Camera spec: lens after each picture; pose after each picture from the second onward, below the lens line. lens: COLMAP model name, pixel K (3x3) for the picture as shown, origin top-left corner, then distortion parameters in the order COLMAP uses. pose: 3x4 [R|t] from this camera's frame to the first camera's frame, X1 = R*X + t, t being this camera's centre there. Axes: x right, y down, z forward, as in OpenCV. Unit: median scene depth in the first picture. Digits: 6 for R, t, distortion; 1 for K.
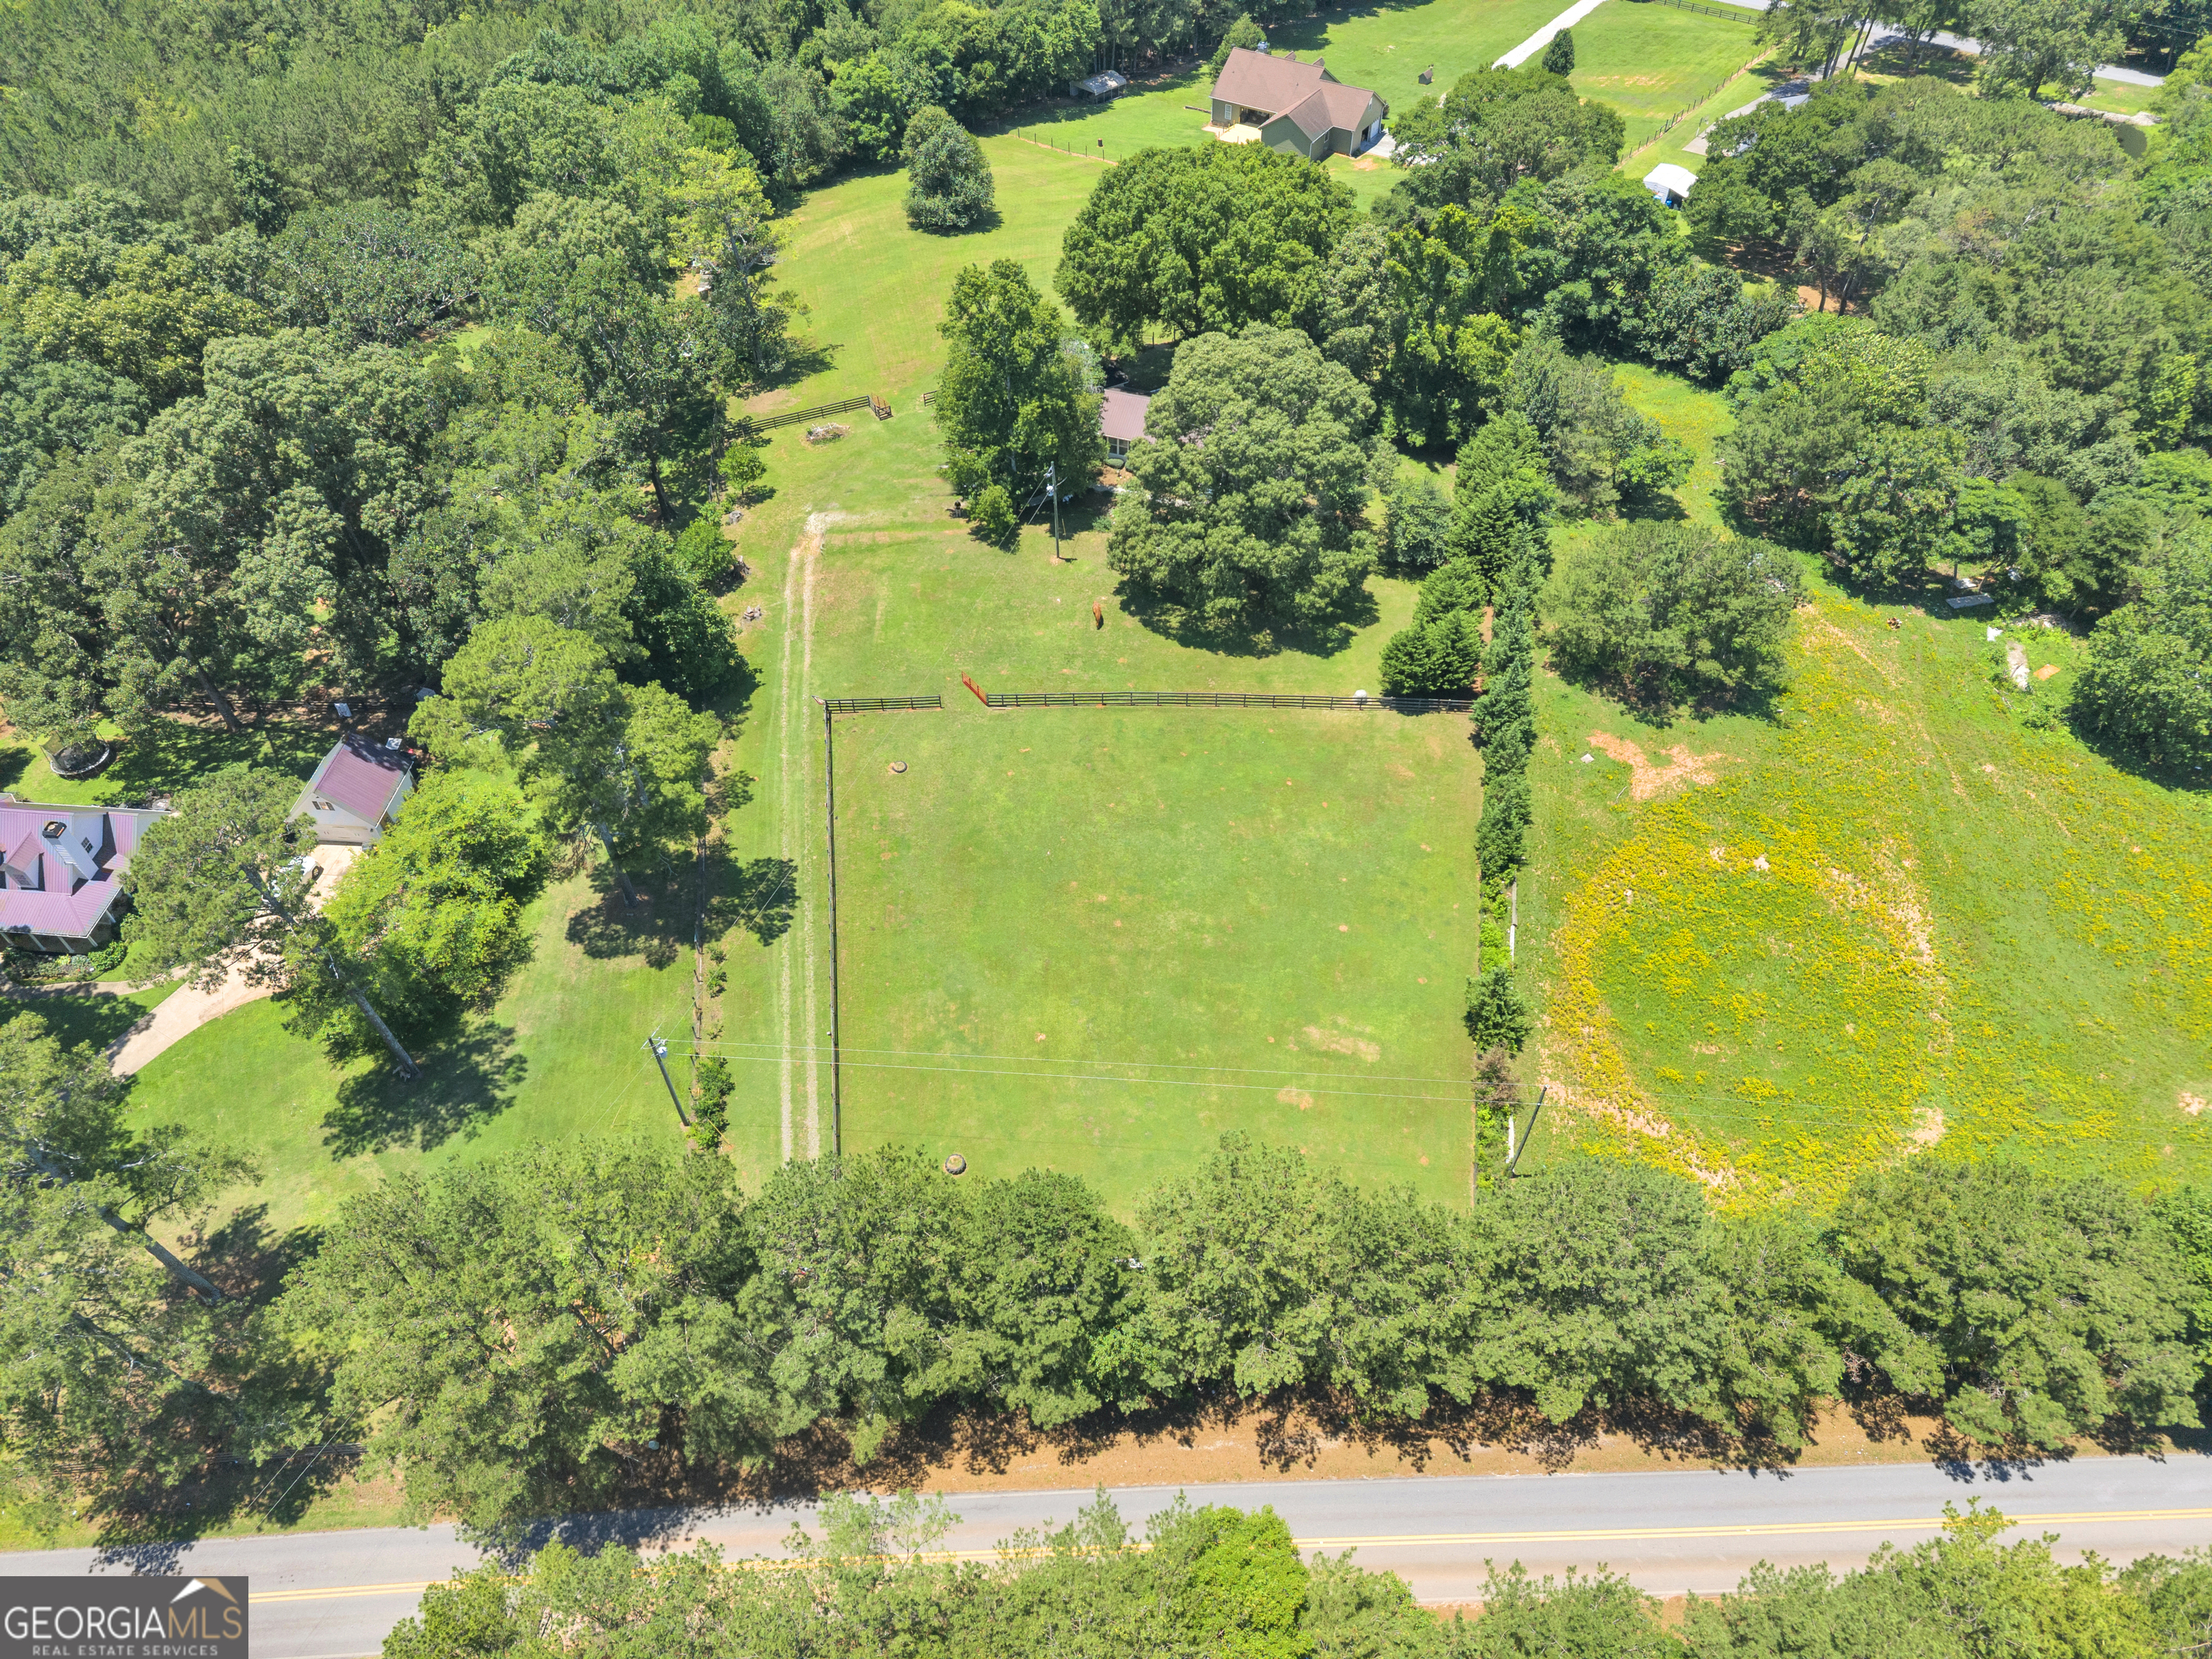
lens RADIAL K [[1532.7, 0, 1105.9], [0, 1532.7, 838.3], [0, 0, 1]] dist [0.059015, -0.030654]
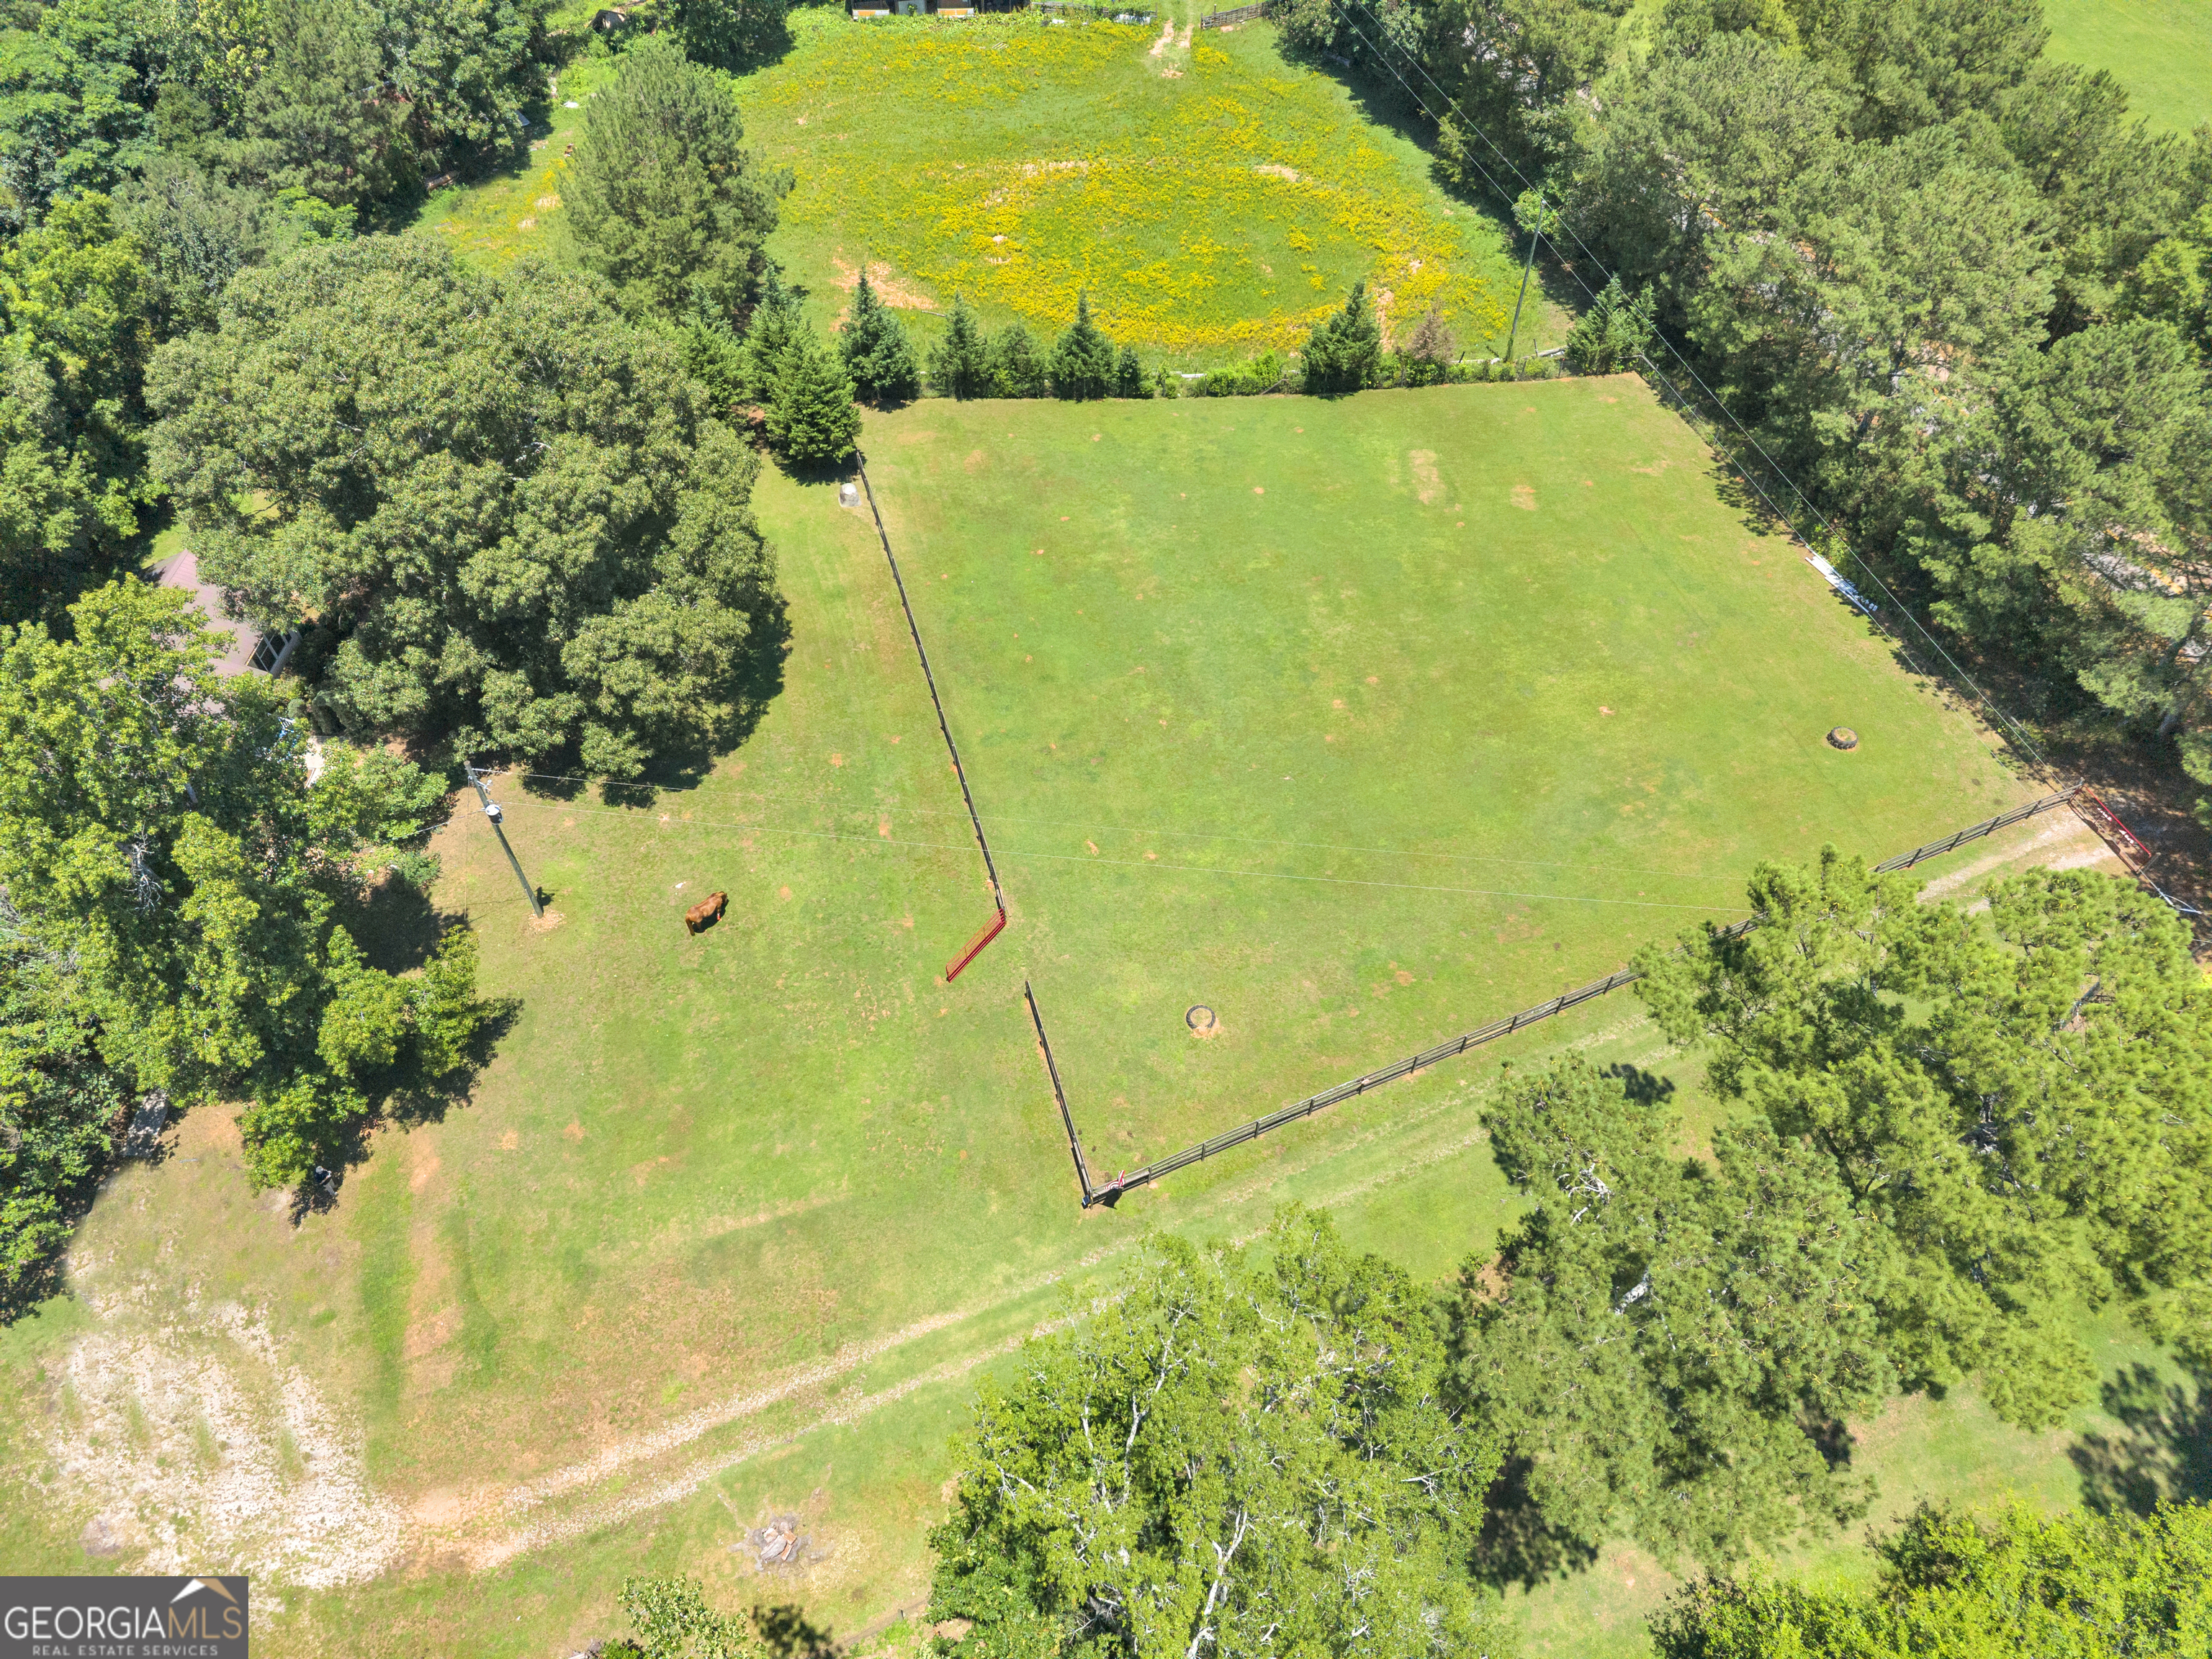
lens RADIAL K [[1488.3, 0, 1110.8], [0, 1488.3, 840.0], [0, 0, 1]] dist [0.054898, -0.048763]
pose [[-0.284692, -0.752336, 0.594088, -0.385870], [0.699816, 0.260429, 0.665157, -0.426723], [-0.655140, 0.605118, 0.452354, 0.758646]]
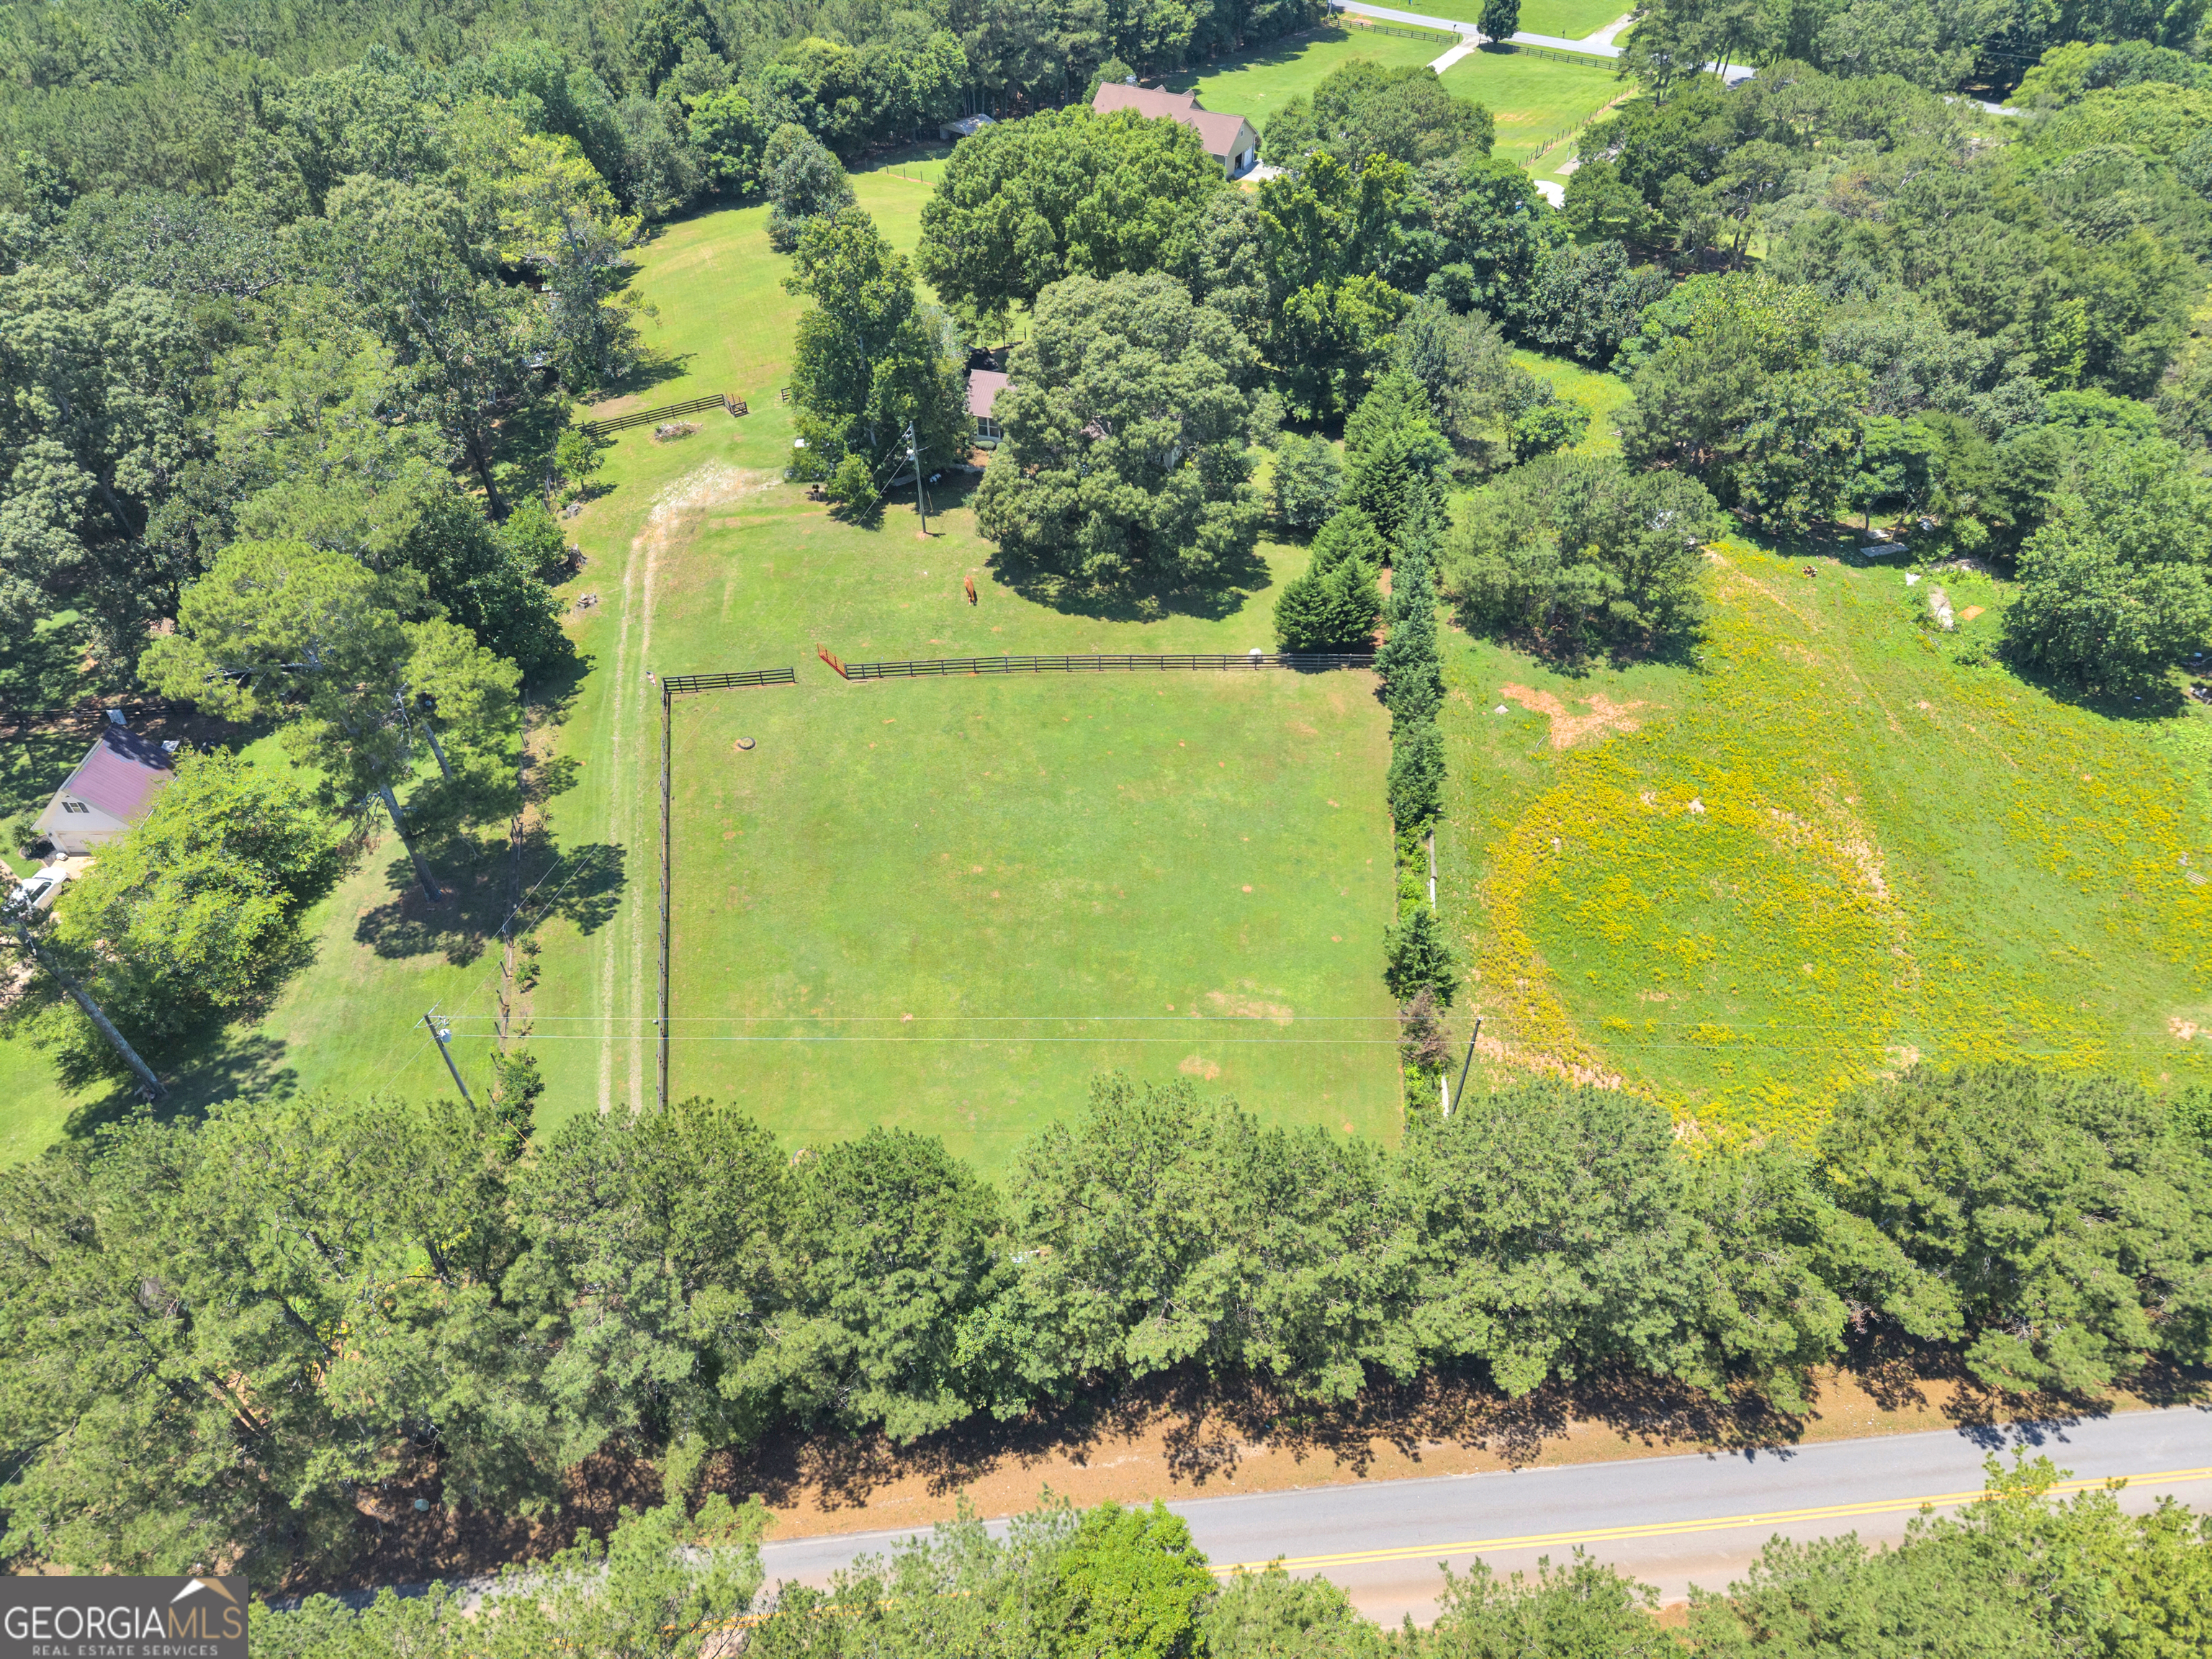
lens RADIAL K [[1525.8, 0, 1106.0], [0, 1525.8, 829.5], [0, 0, 1]] dist [0.071264, -0.047099]
pose [[0.997870, -0.042383, 0.049592, 0.027772], [0.046517, 0.995257, -0.085434, 0.090157], [-0.045736, 0.087559, 0.995109, 0.105219]]
